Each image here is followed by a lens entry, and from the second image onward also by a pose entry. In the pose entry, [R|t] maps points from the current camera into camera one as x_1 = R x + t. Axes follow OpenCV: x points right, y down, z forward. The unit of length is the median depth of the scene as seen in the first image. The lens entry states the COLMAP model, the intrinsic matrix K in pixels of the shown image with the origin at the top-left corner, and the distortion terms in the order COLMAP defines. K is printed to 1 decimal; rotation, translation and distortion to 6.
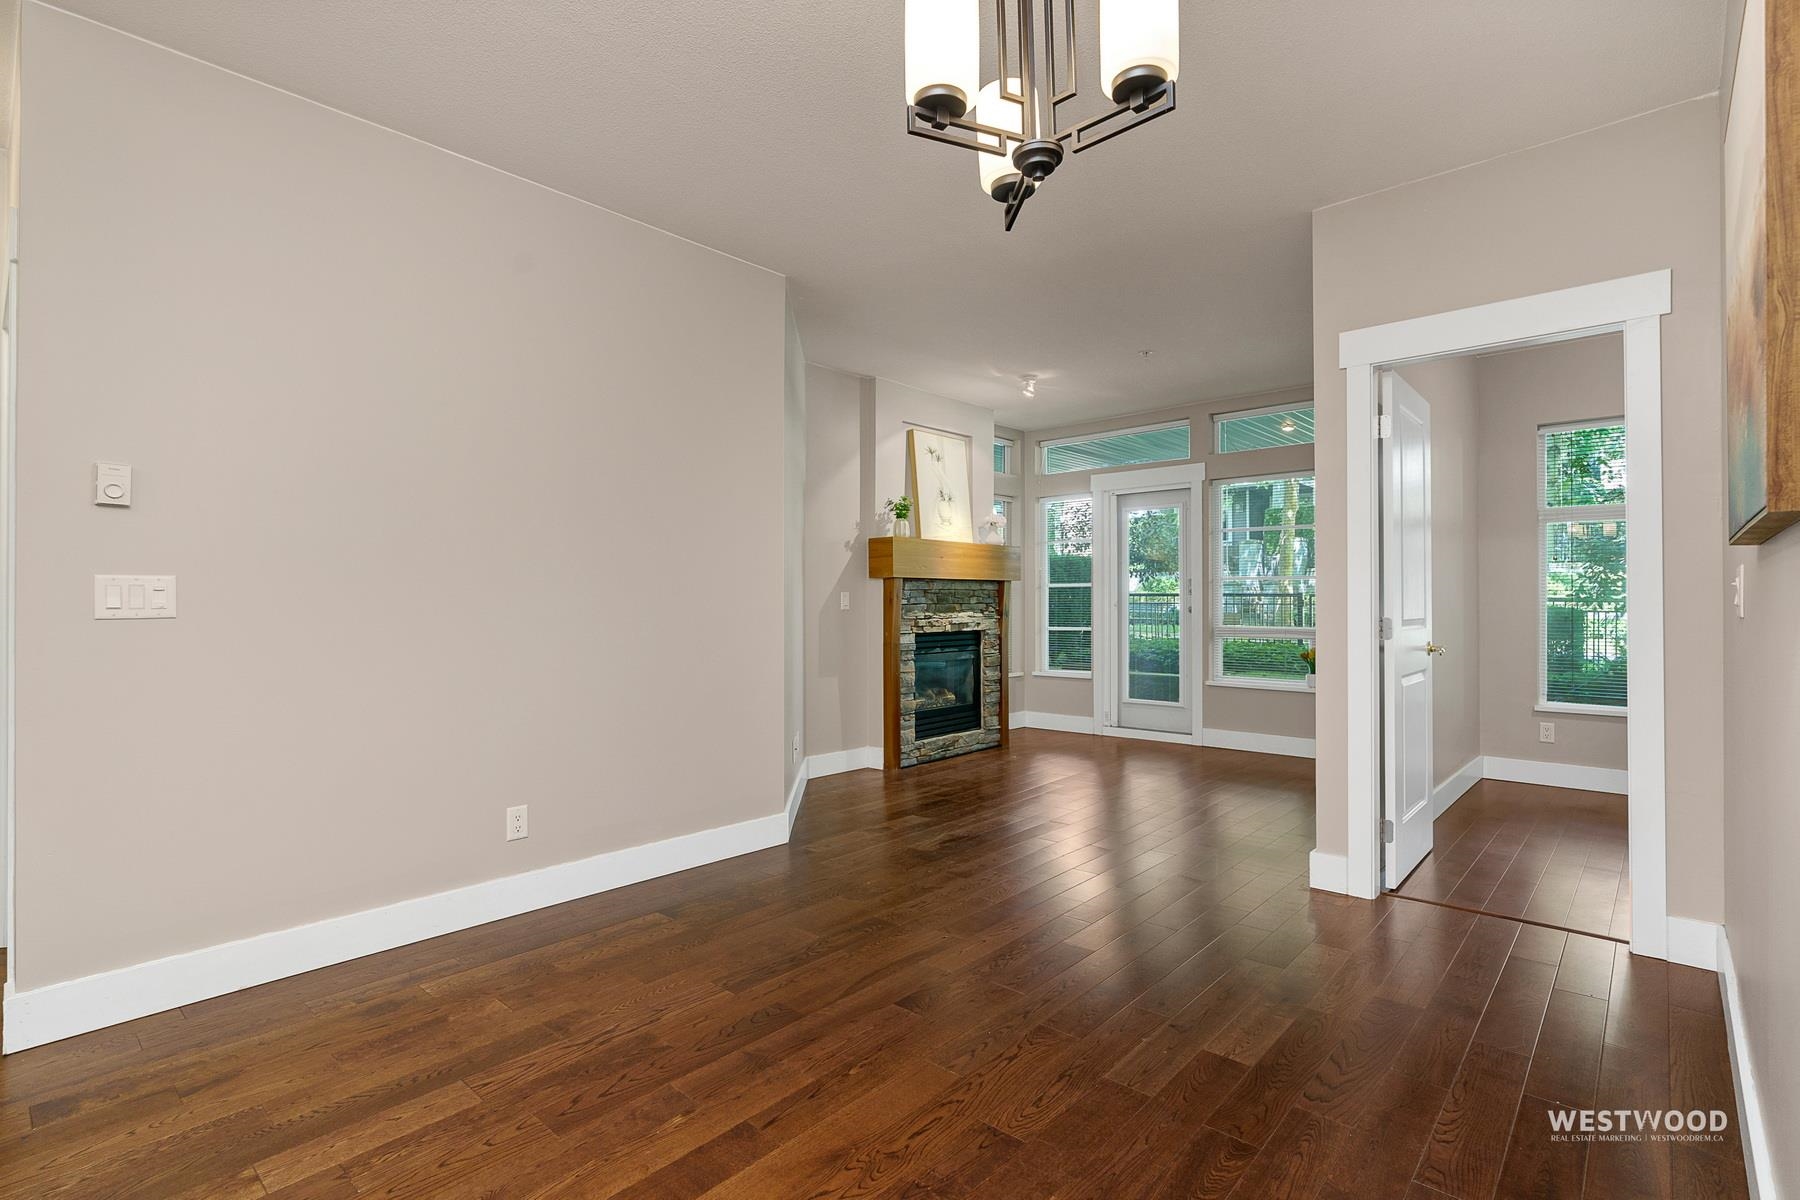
lens RADIAL K [[852.9, 0, 904.1], [0, 852.9, 598.6], [0, 0, 1]] dist [-0.002640, 0.000004]
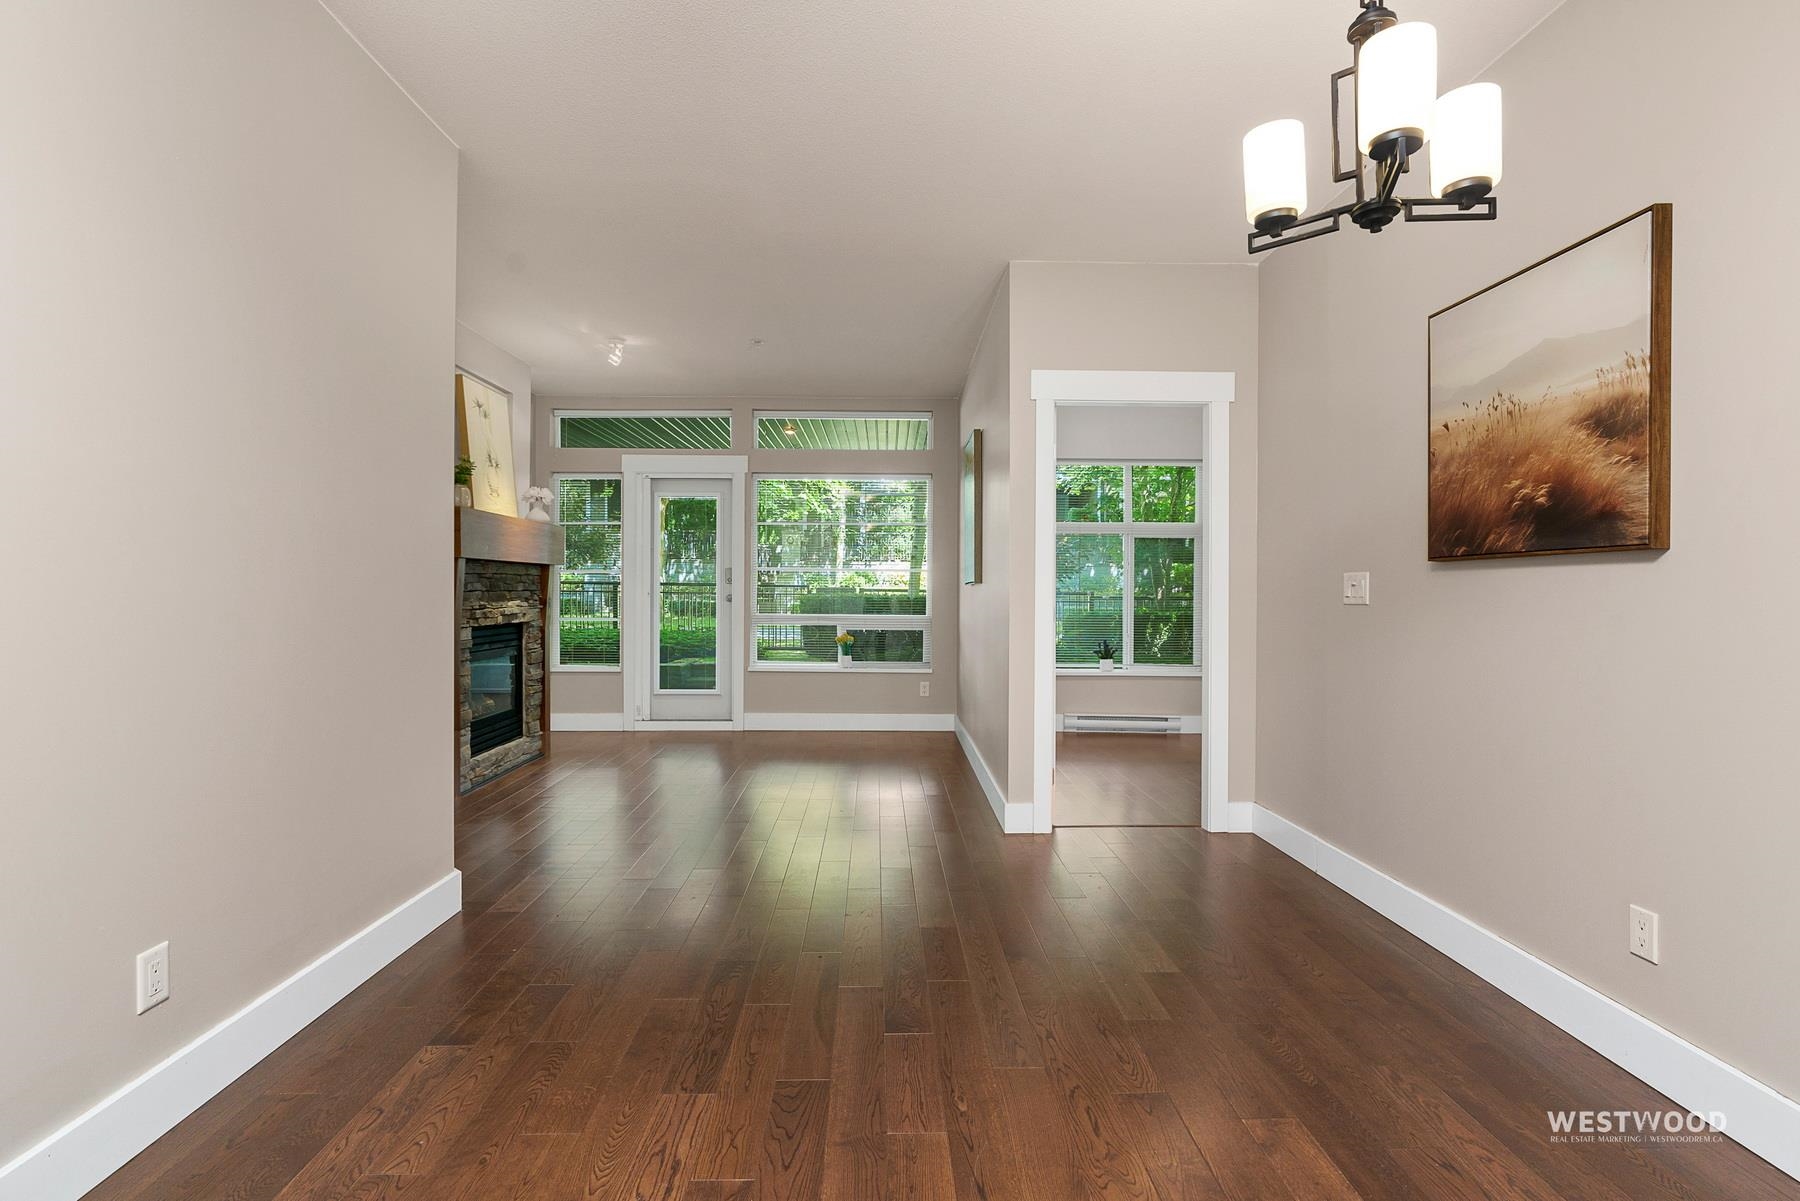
lens RADIAL K [[858.6, 0, 888.6], [0, 858.6, 596.5], [0, 0, 1]] dist [0.000775, 0.001049]
pose [[0.729969, 0.002016, 0.683477, -0.242498], [-0.010604, 0.999909, 0.008375, 0.000482], [-0.683398, -0.013361, 0.729924, 0.126901]]
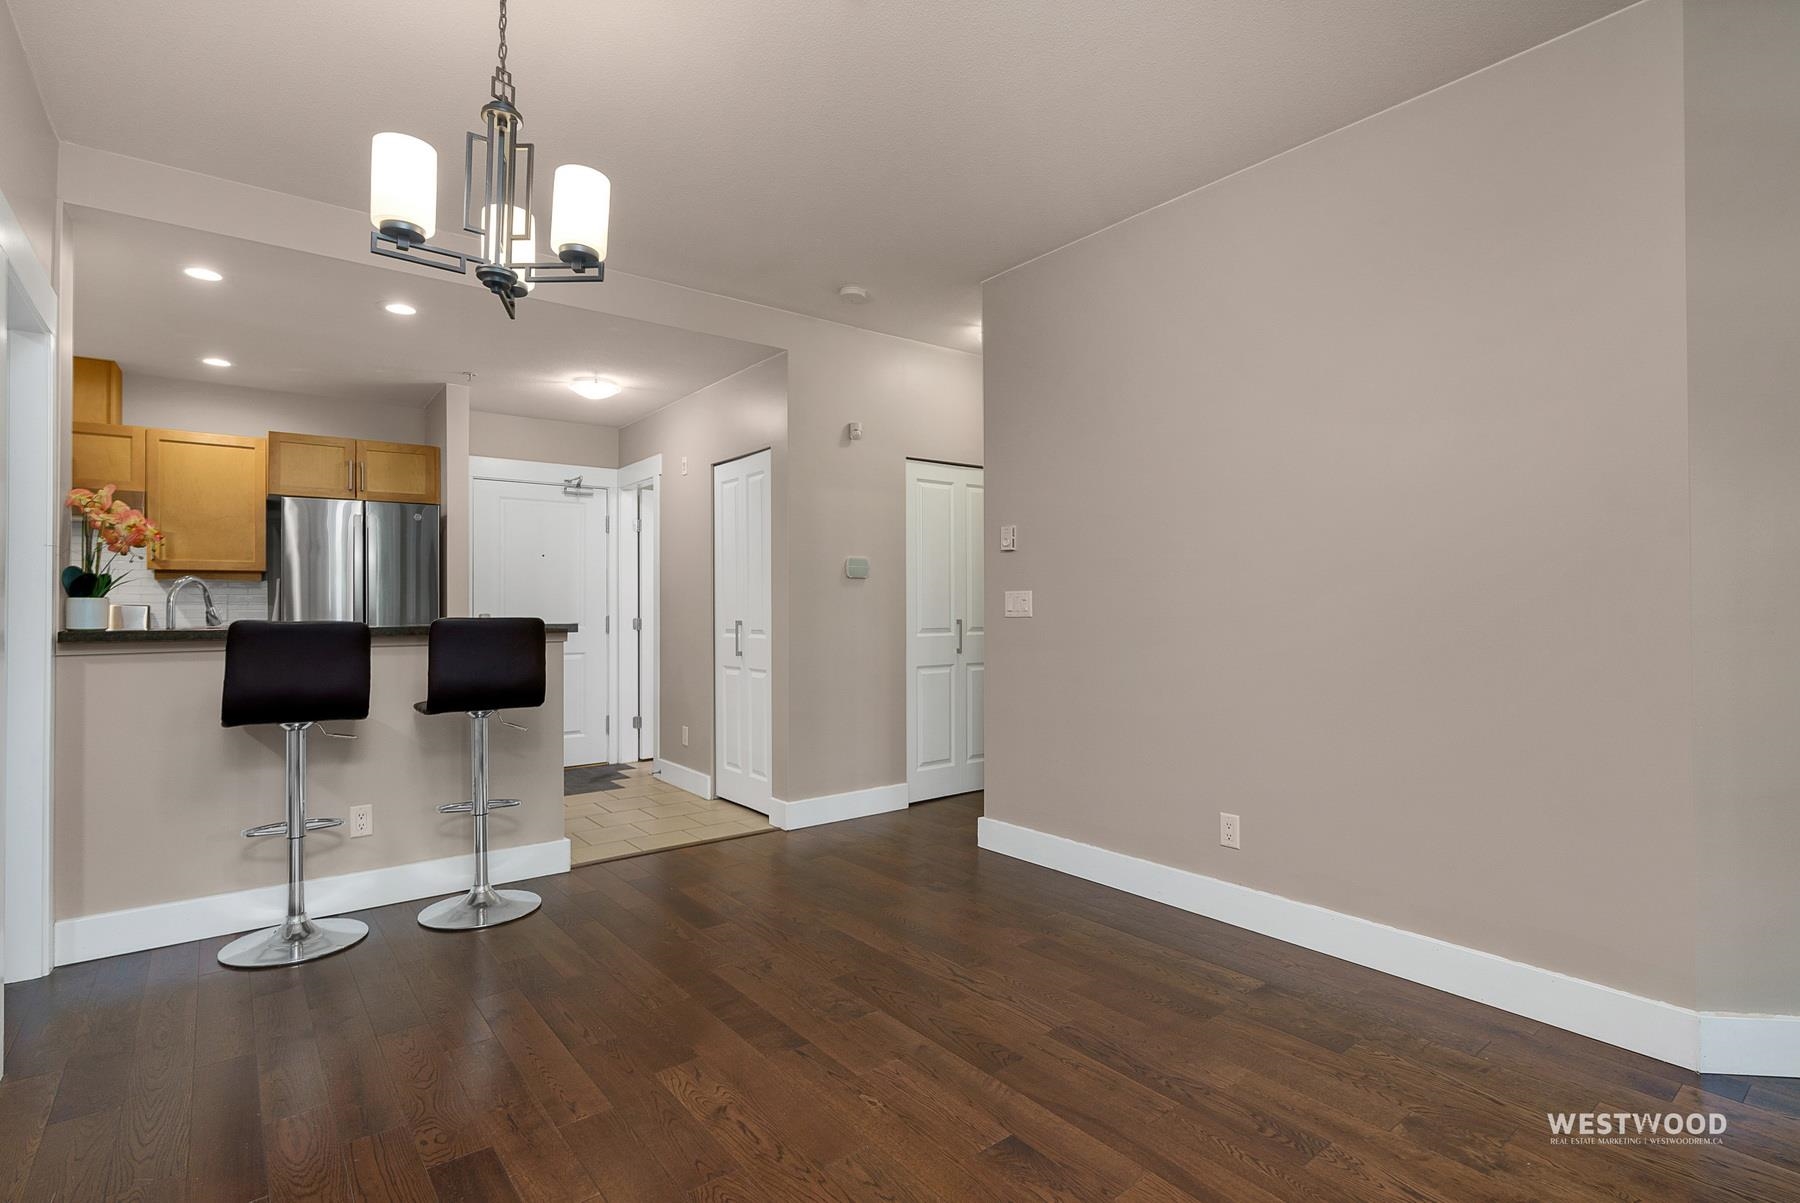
lens RADIAL K [[861.5, 0, 901.4], [0, 861.5, 595.2], [0, 0, 1]] dist [-0.000785, 0.000268]
pose [[-0.171277, -0.009834, -0.985174, 0.294052], [0.010840, 0.999871, -0.011865, -0.000724], [0.985163, -0.012711, -0.171148, 0.395615]]
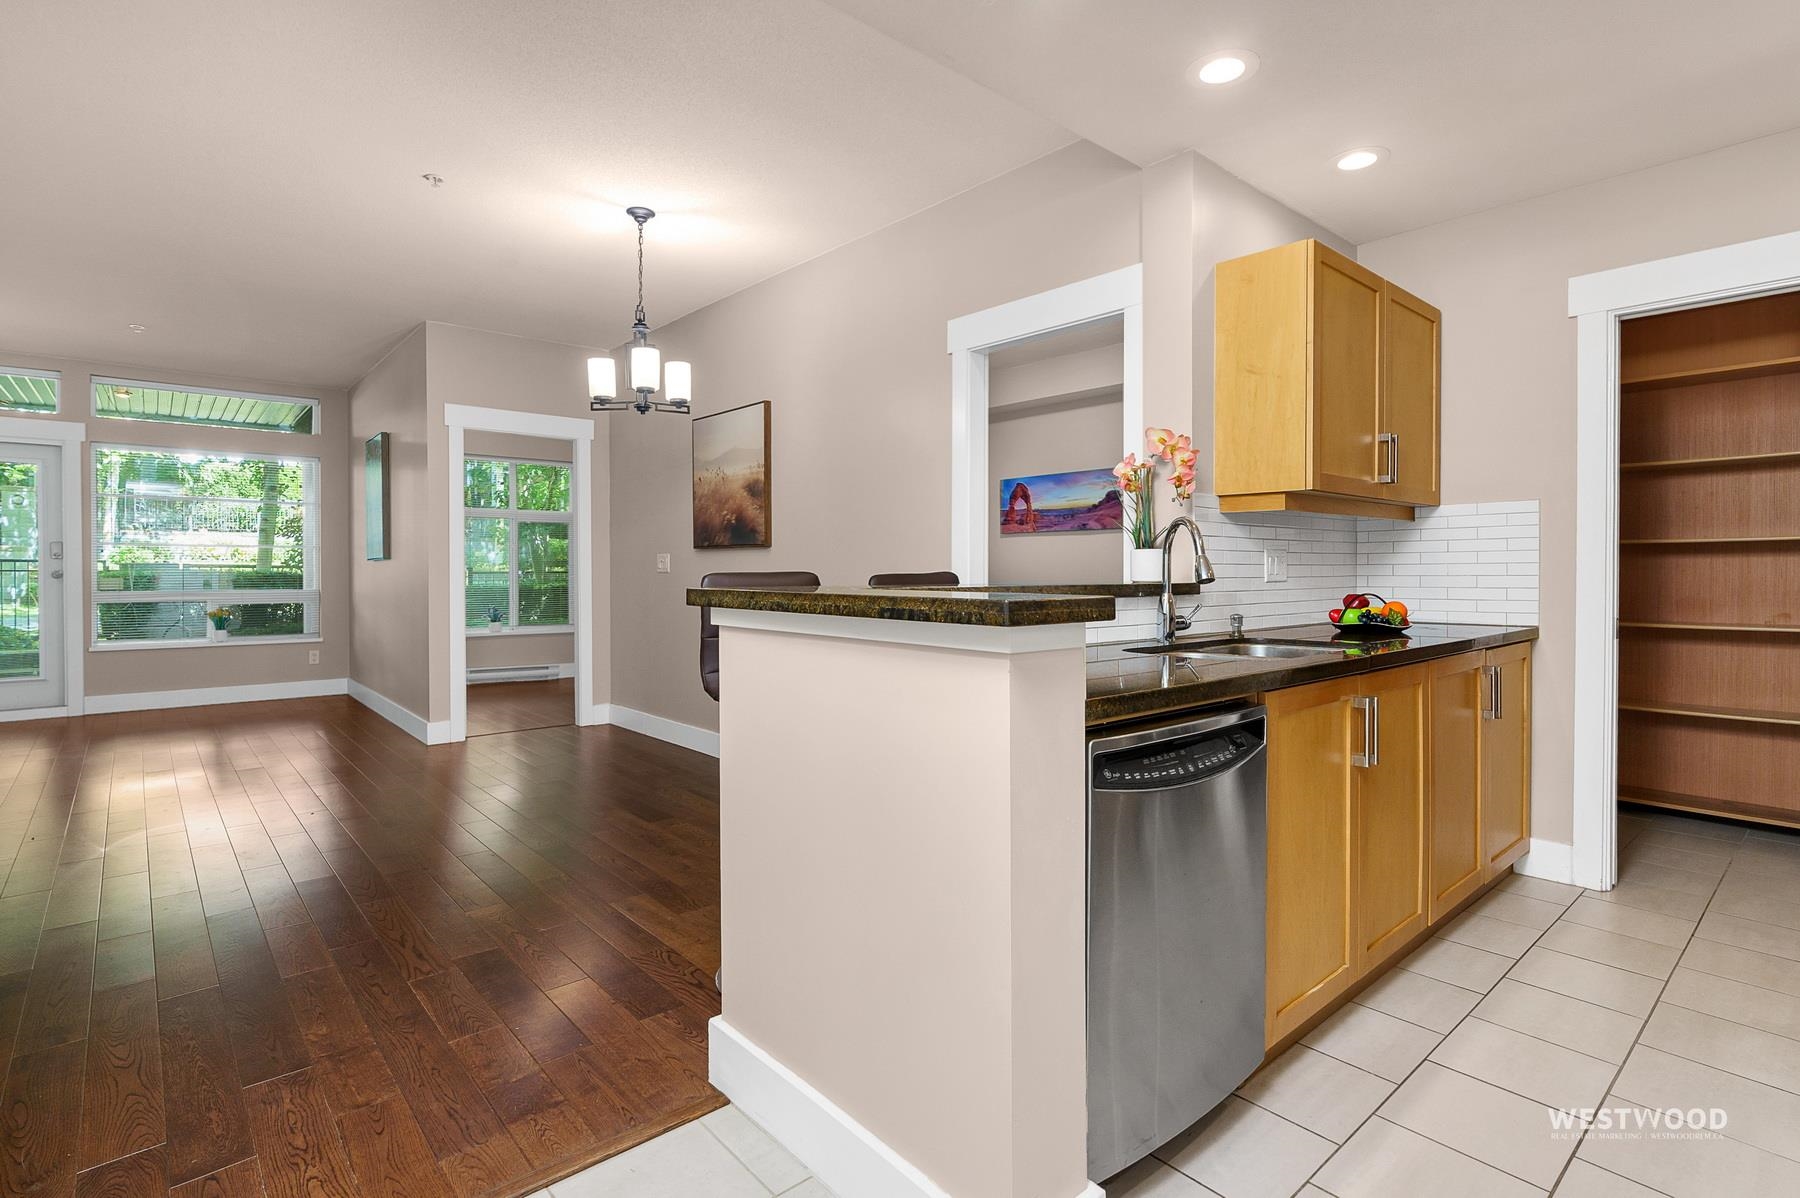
lens RADIAL K [[868.1, 0, 899.7], [0, 868.1, 573.4], [0, 0, 1]] dist [0.004119, 0.000651]
pose [[0.109389, -0.004415, 0.993989, -0.553829], [-0.005763, 0.999971, 0.005076, 0.001644], [-0.993982, -0.006284, 0.109361, -0.030567]]
